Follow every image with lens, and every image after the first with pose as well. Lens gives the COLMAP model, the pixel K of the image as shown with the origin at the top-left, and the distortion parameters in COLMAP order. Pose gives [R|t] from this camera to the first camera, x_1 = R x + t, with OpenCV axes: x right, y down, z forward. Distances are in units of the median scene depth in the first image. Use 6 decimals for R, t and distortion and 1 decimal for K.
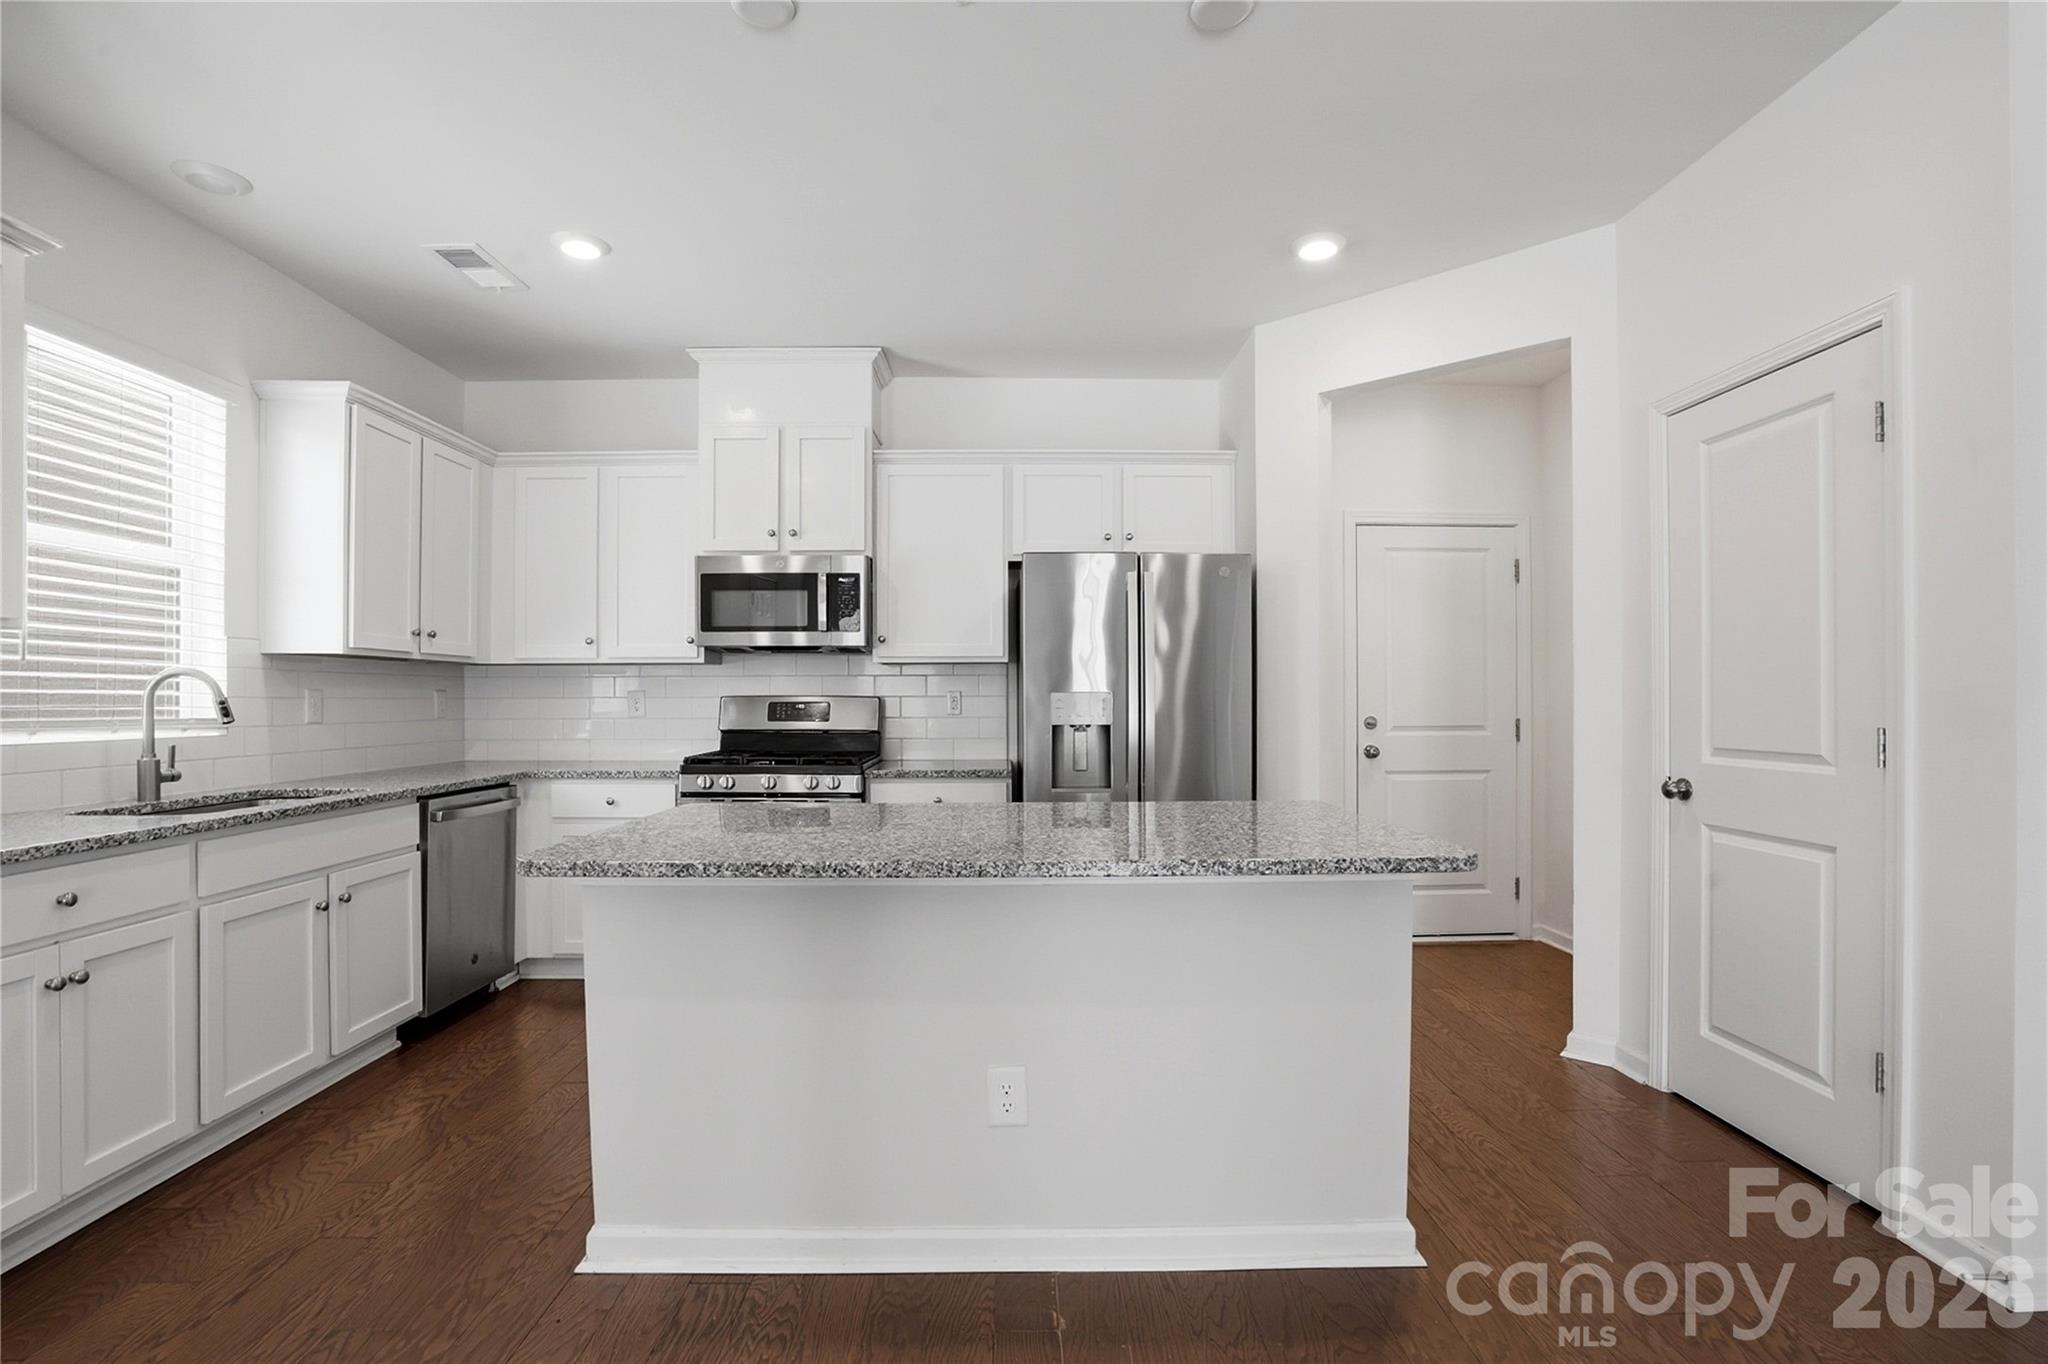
lens RADIAL K [[943.8, 0, 1021.8], [0, 943.8, 687.7], [0, 0, 1]] dist [-0.062798, 0.019398]
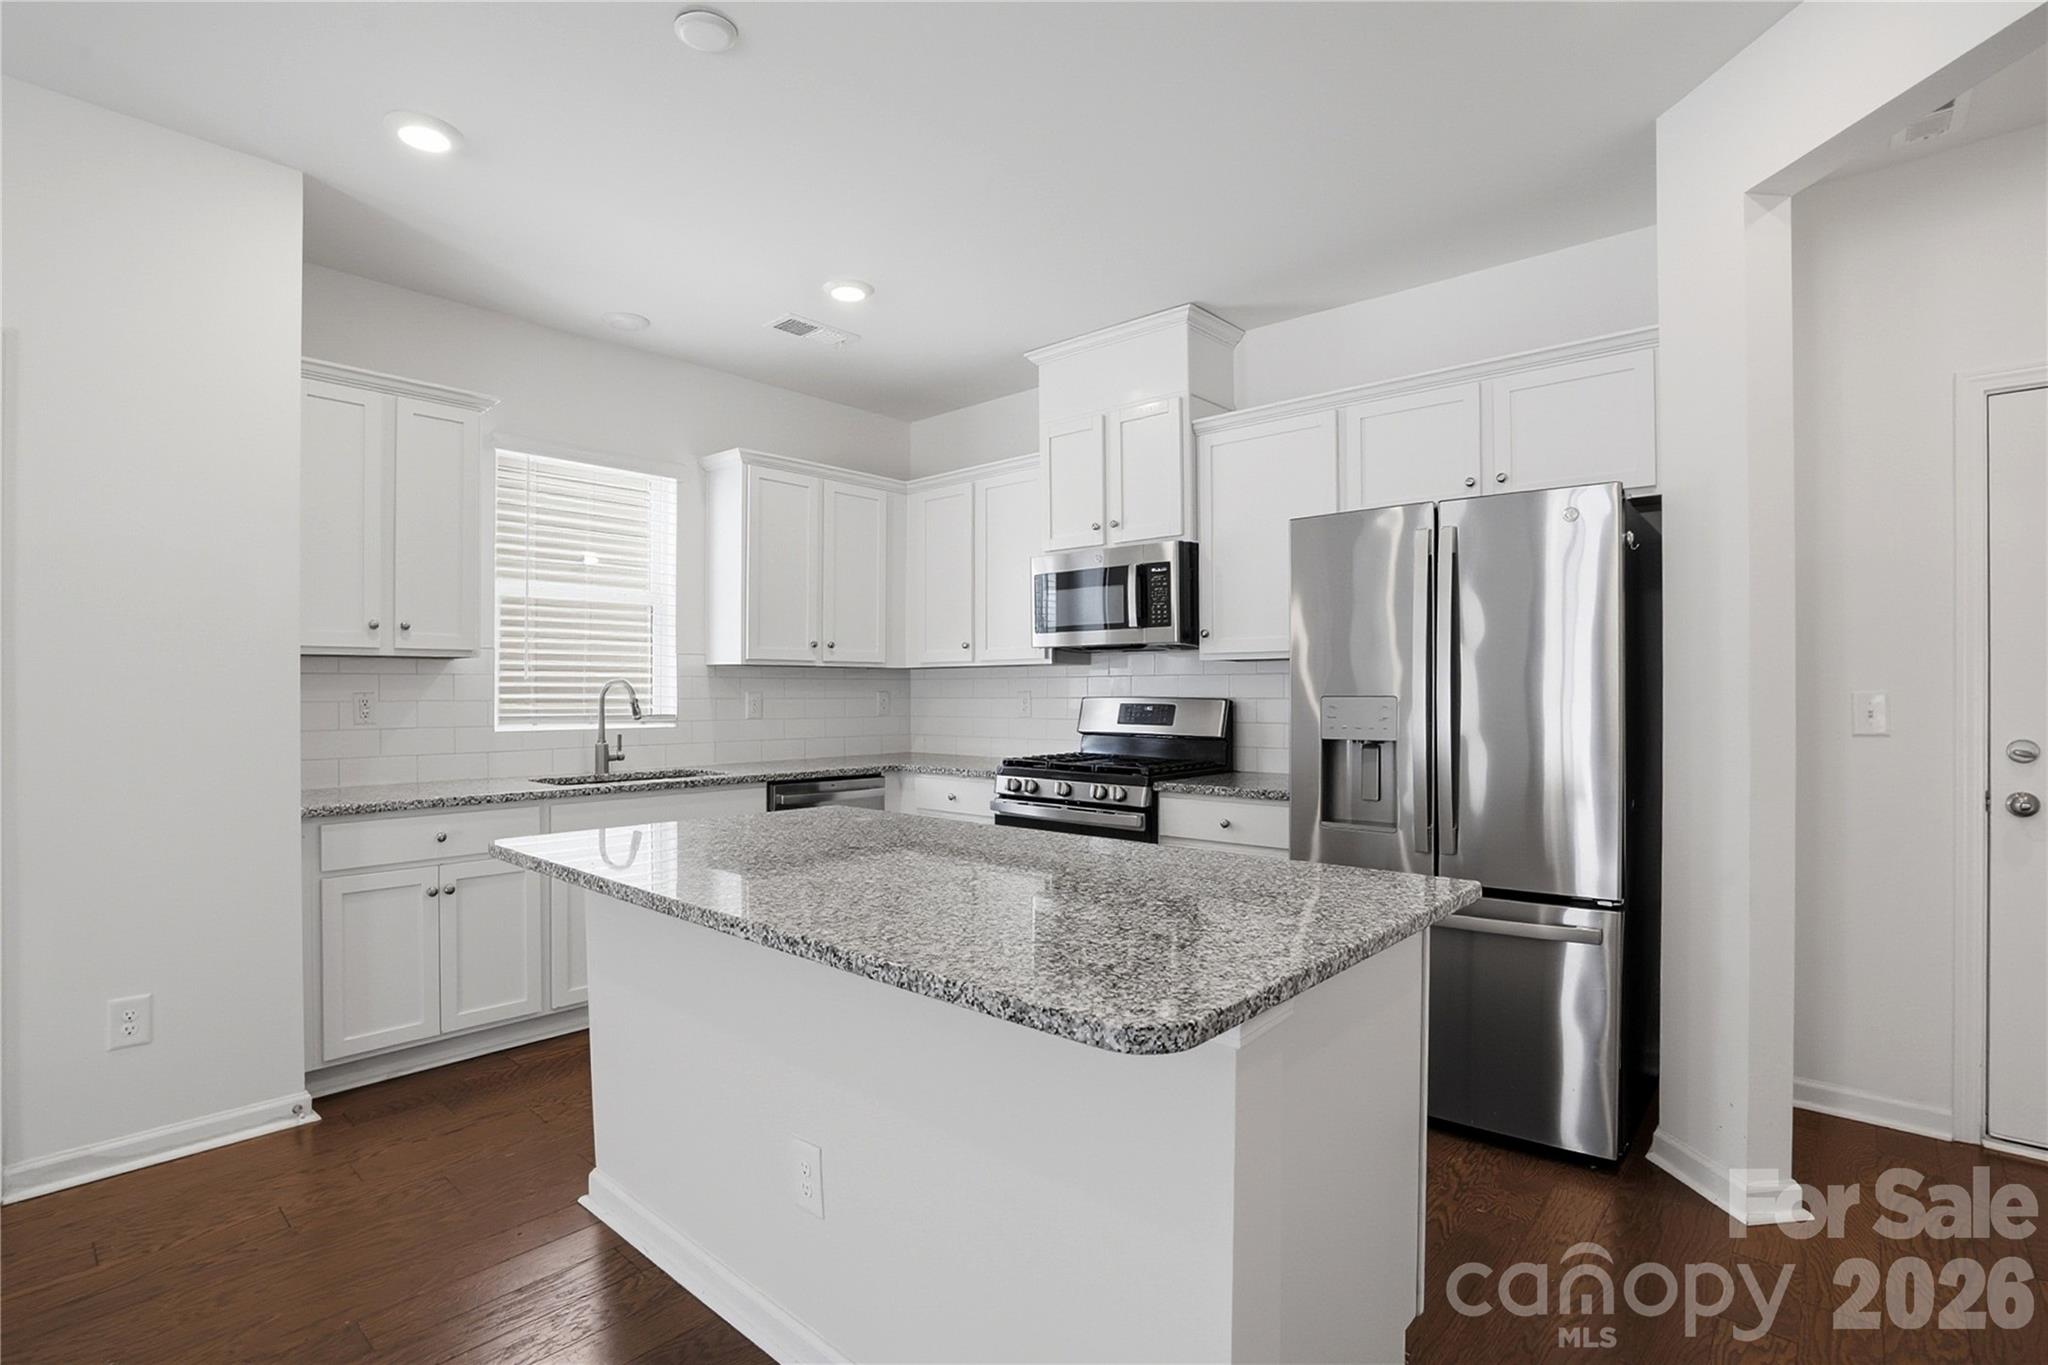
lens RADIAL K [[963.5, 0, 1023.1], [0, 963.5, 681.1], [0, 0, 1]] dist [-0.055594, 0.021327]
pose [[0.739130, -0.005705, -0.673538, 0.368753], [0.006858, 0.999976, -0.000943, -0.008797], [0.673528, -0.003922, 0.739152, 0.248754]]
